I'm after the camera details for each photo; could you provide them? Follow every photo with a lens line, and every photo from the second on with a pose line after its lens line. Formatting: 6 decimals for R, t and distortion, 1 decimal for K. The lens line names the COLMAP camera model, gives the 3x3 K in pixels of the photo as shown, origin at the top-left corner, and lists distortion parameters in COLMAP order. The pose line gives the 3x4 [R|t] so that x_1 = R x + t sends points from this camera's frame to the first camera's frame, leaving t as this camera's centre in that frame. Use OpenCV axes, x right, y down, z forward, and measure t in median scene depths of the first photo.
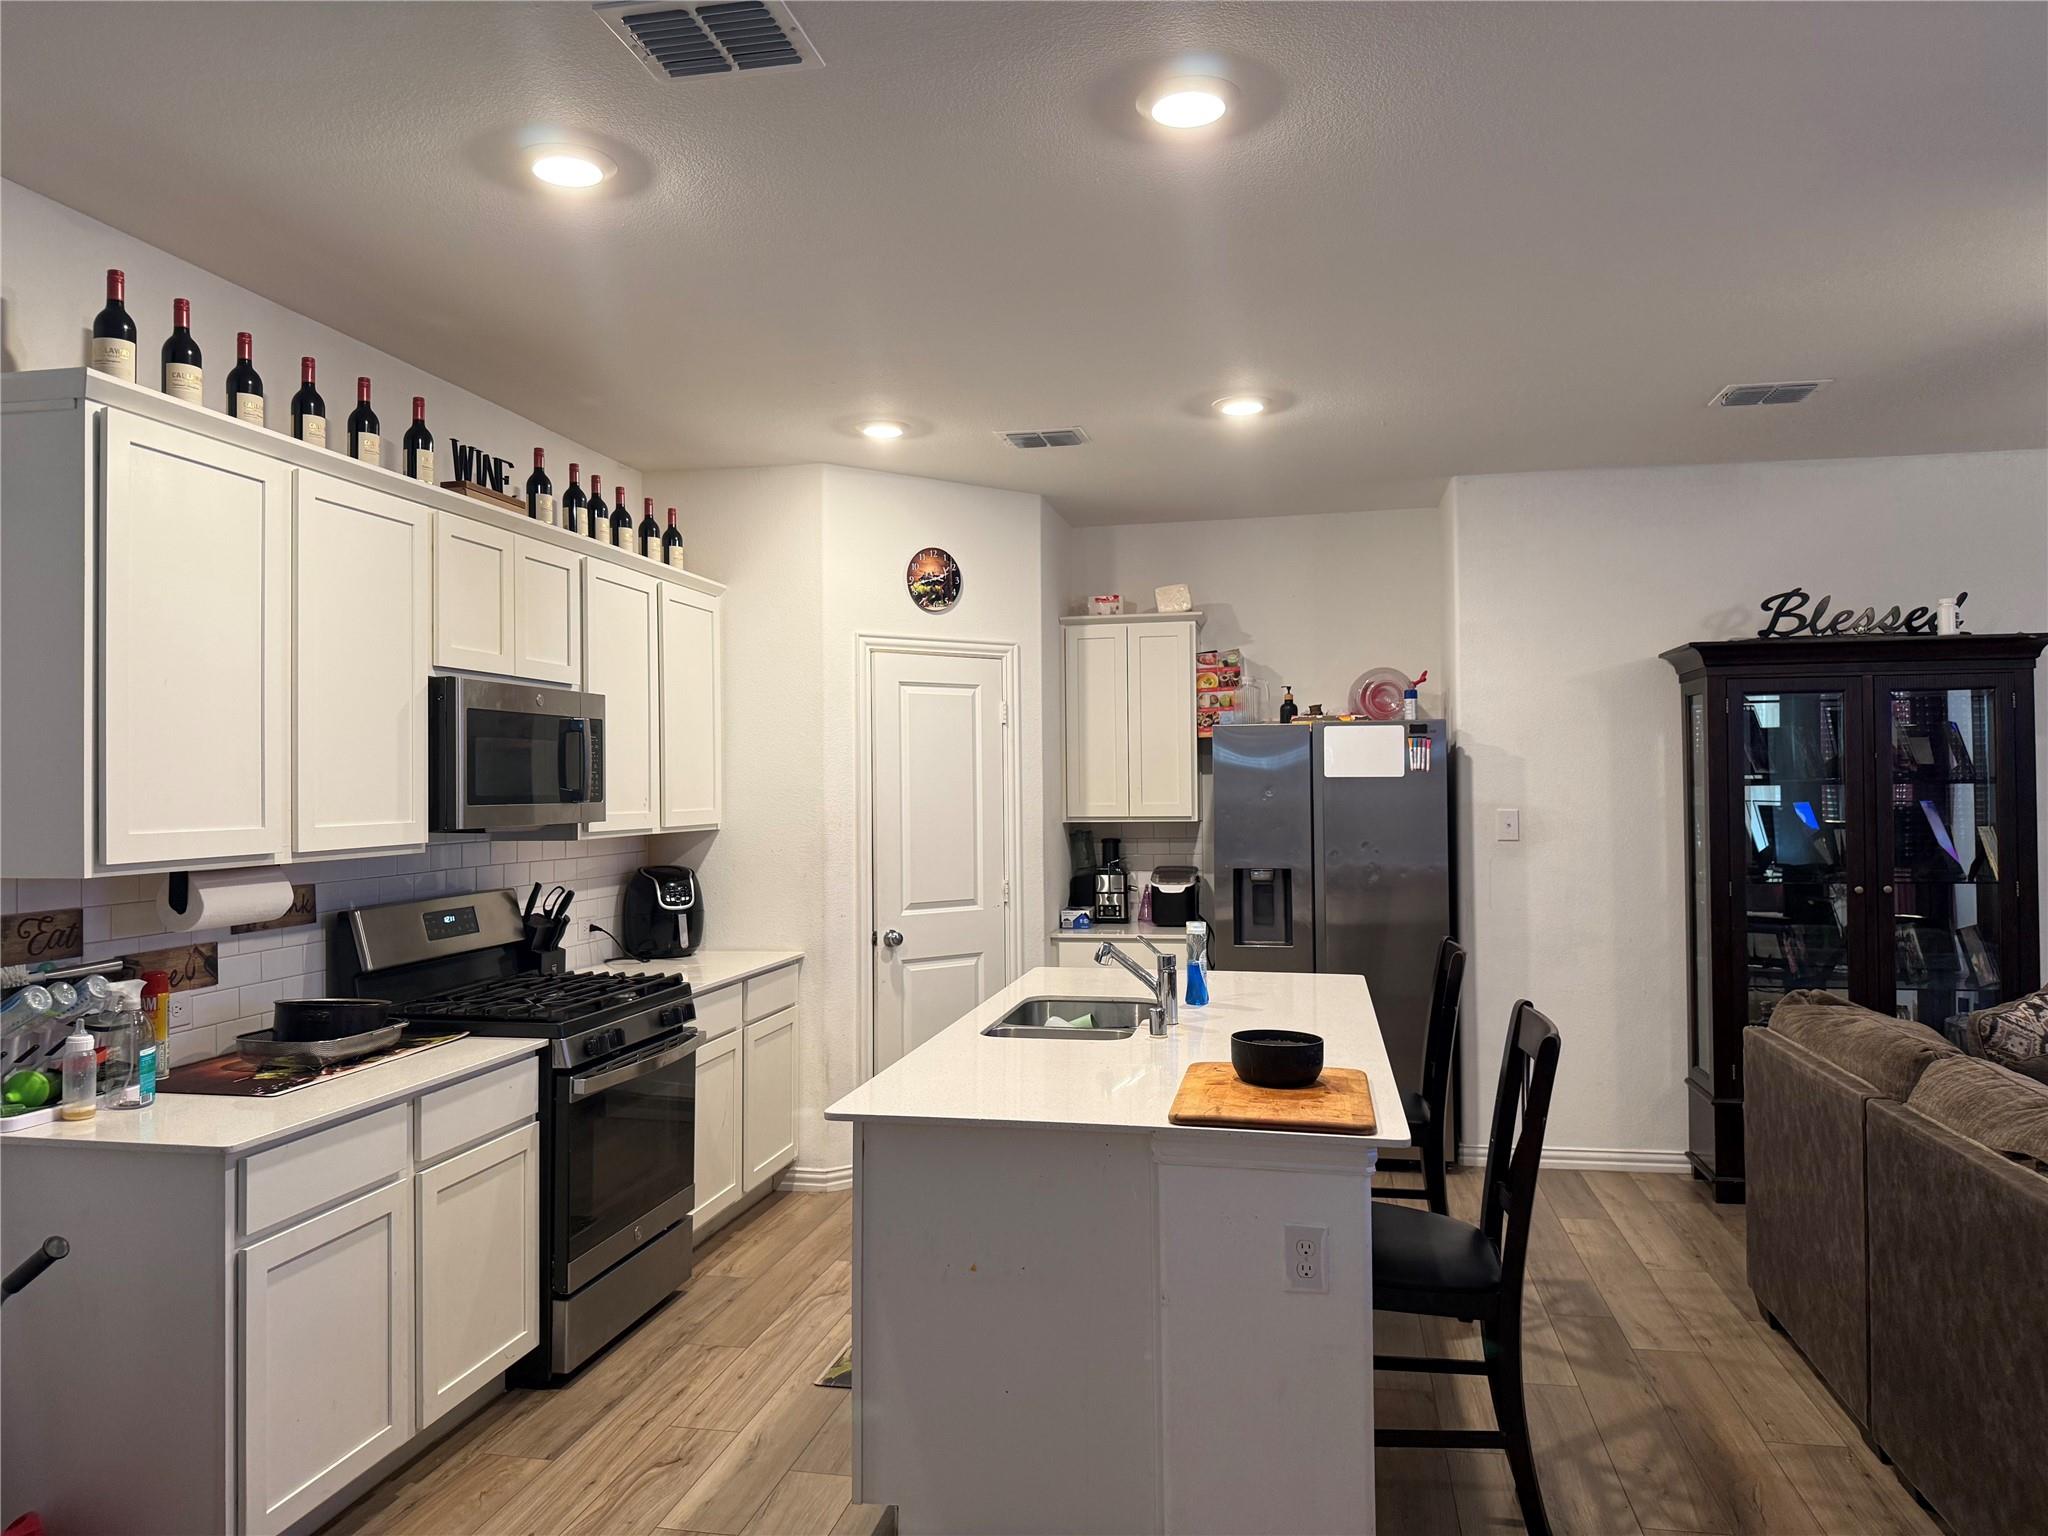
lens RADIAL K [[1412.9, 0, 1024.0], [0, 1412.9, 768.0], [0, 0, 1]] dist [0.001652, -0.001172]
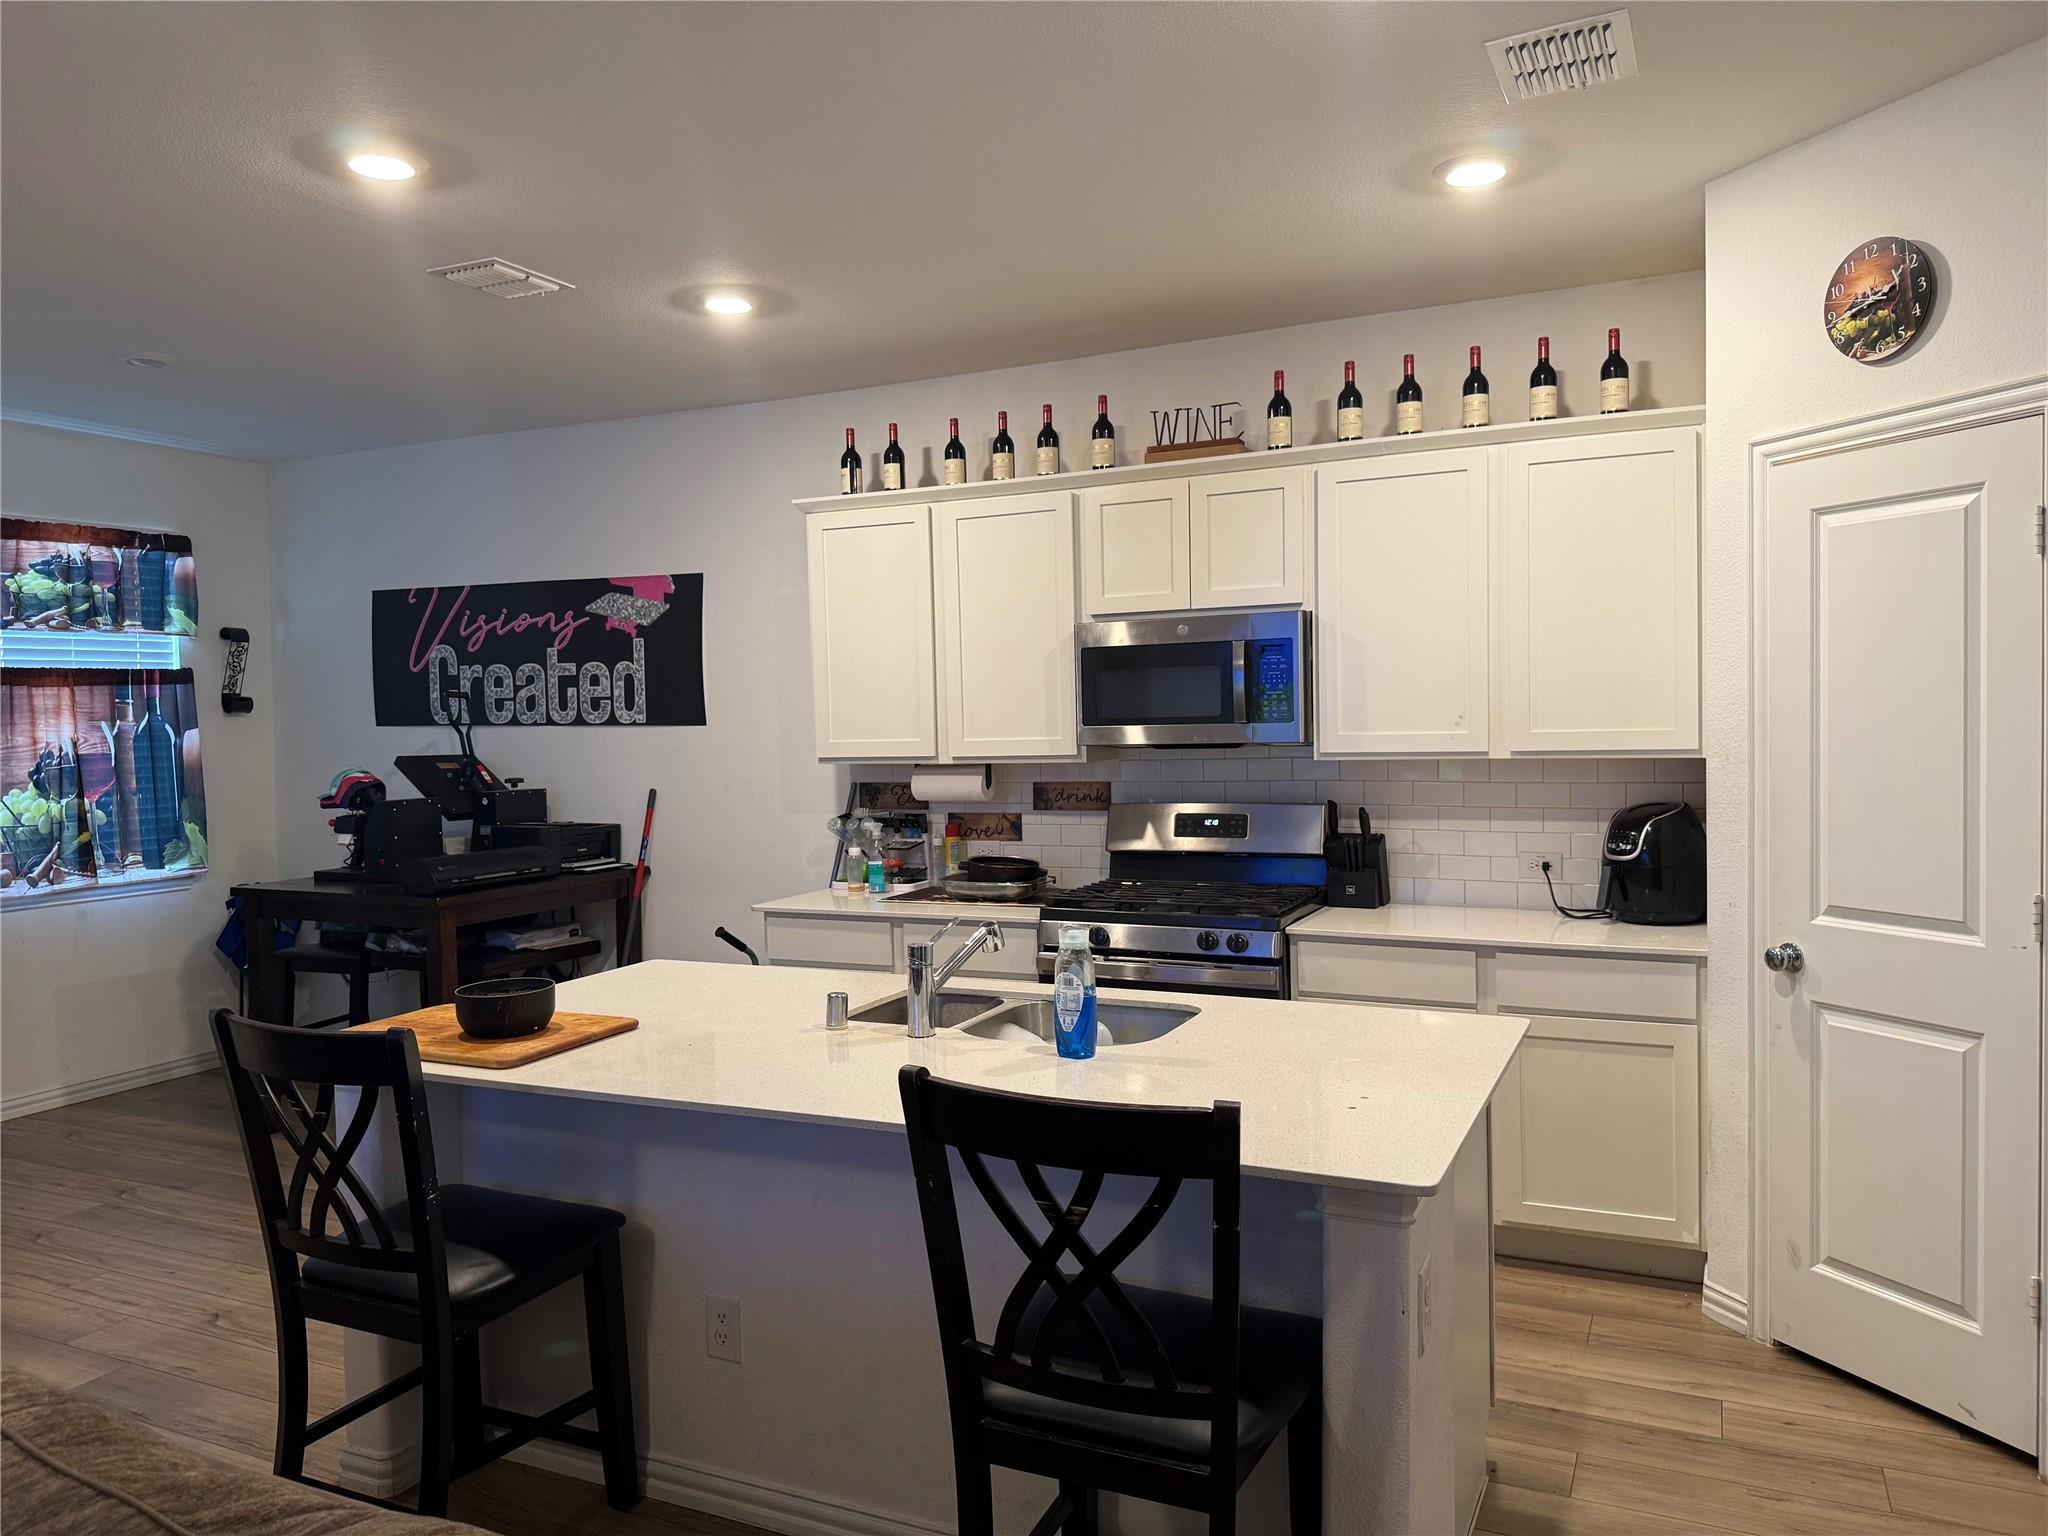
lens RADIAL K [[1412.9, 0, 1024.0], [0, 1412.9, 768.0], [0, 0, 1]] dist [0.001652, -0.001172]
pose [[-0.254804, 0.053588, -0.965507, 0.541430], [0.040336, 0.998183, 0.044757, 0.003478], [0.966151, -0.027540, -0.256502, 0.838655]]
